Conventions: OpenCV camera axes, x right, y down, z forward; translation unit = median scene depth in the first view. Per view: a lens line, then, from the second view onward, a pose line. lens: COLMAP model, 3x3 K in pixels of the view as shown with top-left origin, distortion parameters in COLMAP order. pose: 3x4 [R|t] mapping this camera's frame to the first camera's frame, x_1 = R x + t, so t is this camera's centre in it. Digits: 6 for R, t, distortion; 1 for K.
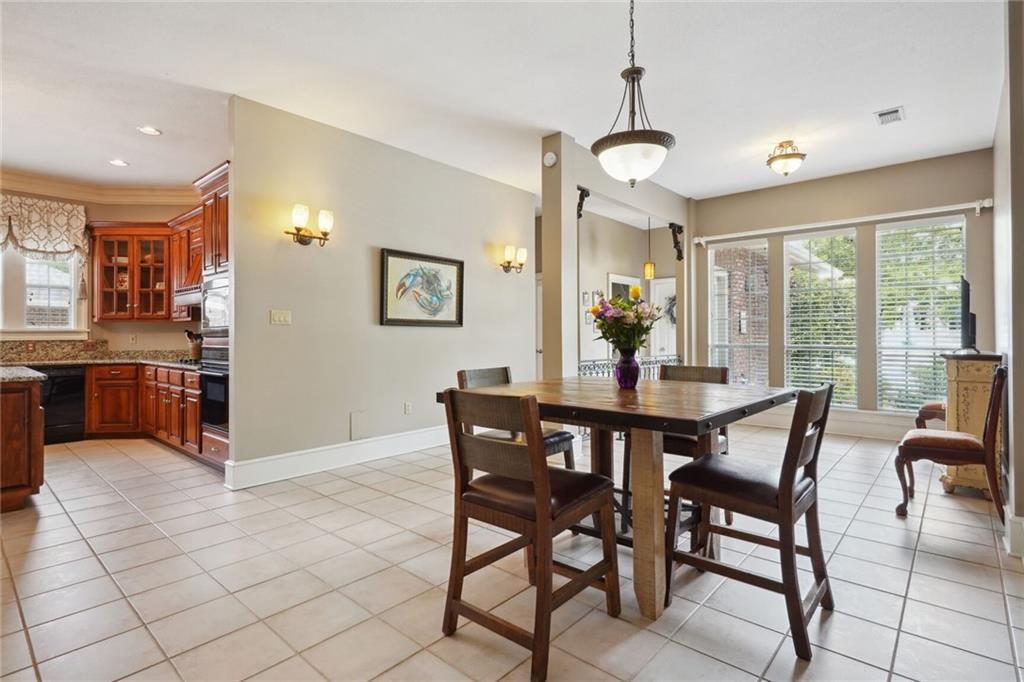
lens RADIAL K [[500.8, 0, 507.5], [0, 500.8, 333.2], [0, 0, 1]] dist [0.003266, -0.003354]
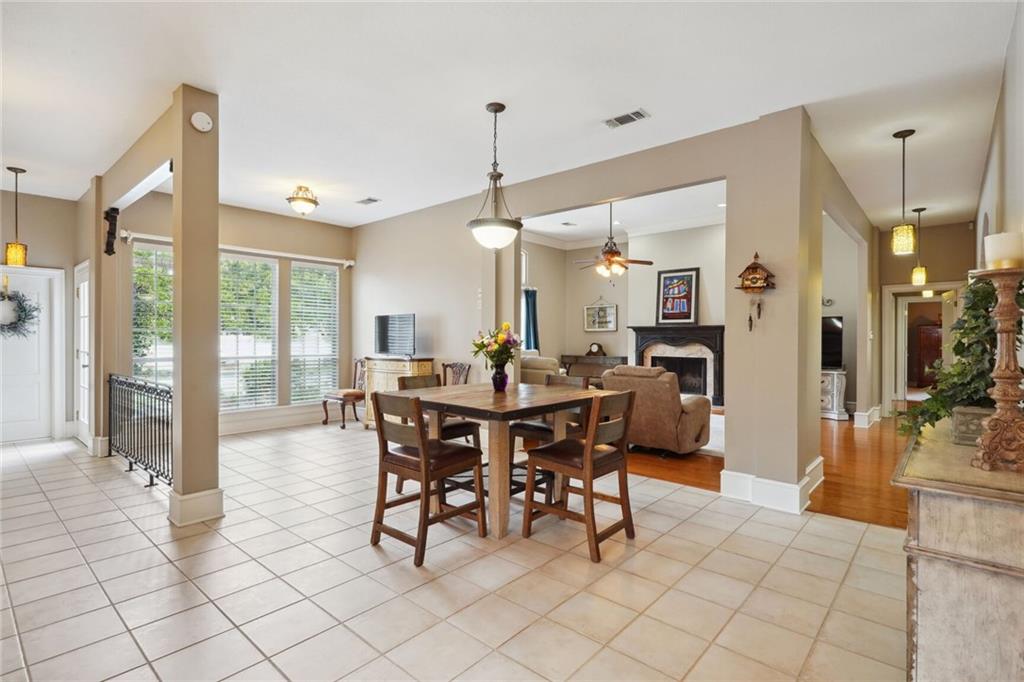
lens RADIAL K [[500.8, 0, 511.4], [0, 500.8, 338.1], [0, 0, 1]] dist [0.003266, -0.003354]
pose [[-0.009324, 0.000372, 0.999956, -0.541798], [-0.008007, 0.999968, -0.000447, -0.019632], [-0.999924, -0.008011, -0.009321, 0.426259]]
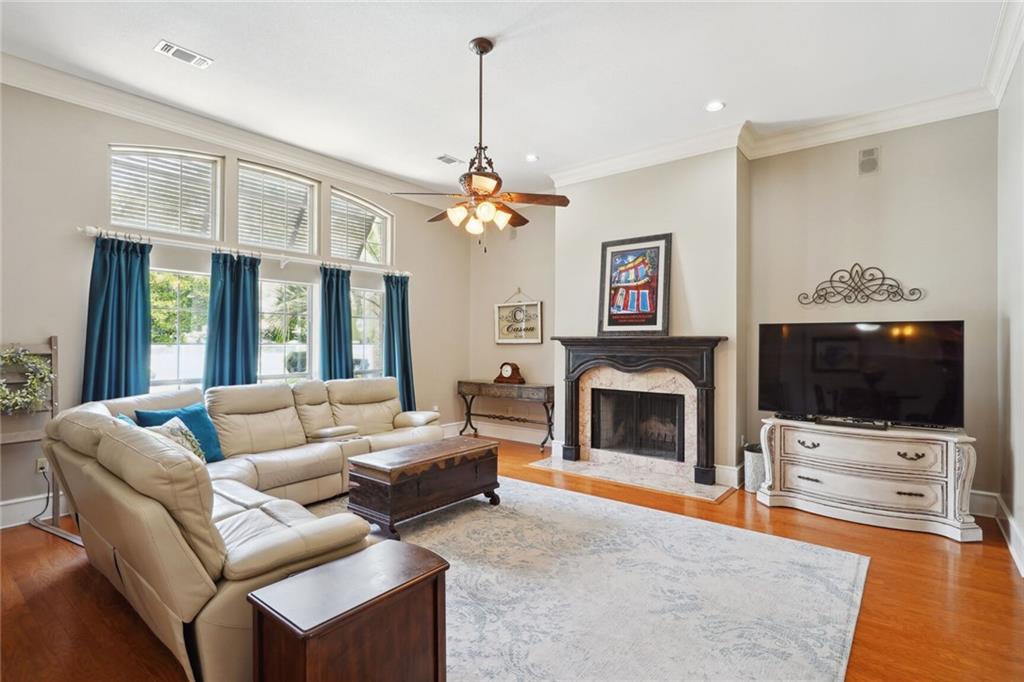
lens RADIAL K [[500.8, 0, 514.0], [0, 500.8, 340.4], [0, 0, 1]] dist [0.003266, -0.003354]
pose [[-0.060464, 0.006433, 0.998150, 0.195885], [-0.009762, 0.999928, -0.007036, -0.050236], [-0.998123, -0.010169, -0.060397, 0.138730]]
